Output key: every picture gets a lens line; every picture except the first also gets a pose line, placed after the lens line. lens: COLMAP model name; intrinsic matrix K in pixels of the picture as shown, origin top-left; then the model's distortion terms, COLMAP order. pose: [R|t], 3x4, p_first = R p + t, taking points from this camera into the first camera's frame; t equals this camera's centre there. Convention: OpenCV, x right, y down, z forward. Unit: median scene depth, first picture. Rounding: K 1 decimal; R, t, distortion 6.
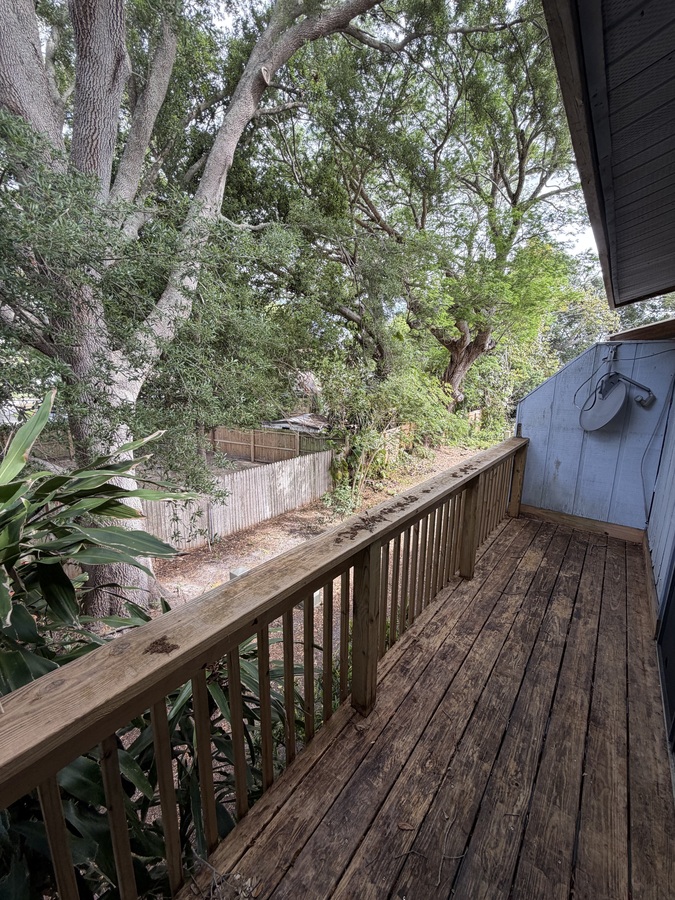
lens RADIAL K [[359.3, 0, 337.9], [0, 359.3, 449.2], [0, 0, 1]] dist [-0.001111, -0.000159]
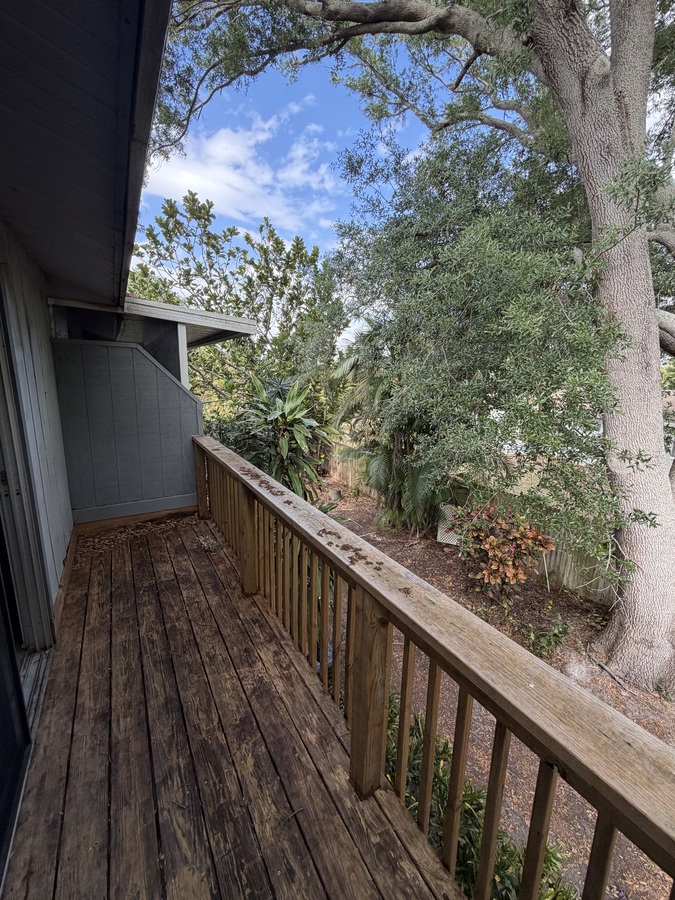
lens RADIAL K [[359.3, 0, 338.0], [0, 359.3, 449.4], [0, 0, 1]] dist [-0.001111, -0.000159]
pose [[-0.350608, 0.163424, -0.922153, 1.057559], [-0.216295, 0.943906, 0.249515, -0.279161], [0.911203, 0.286939, -0.295593, 1.376140]]
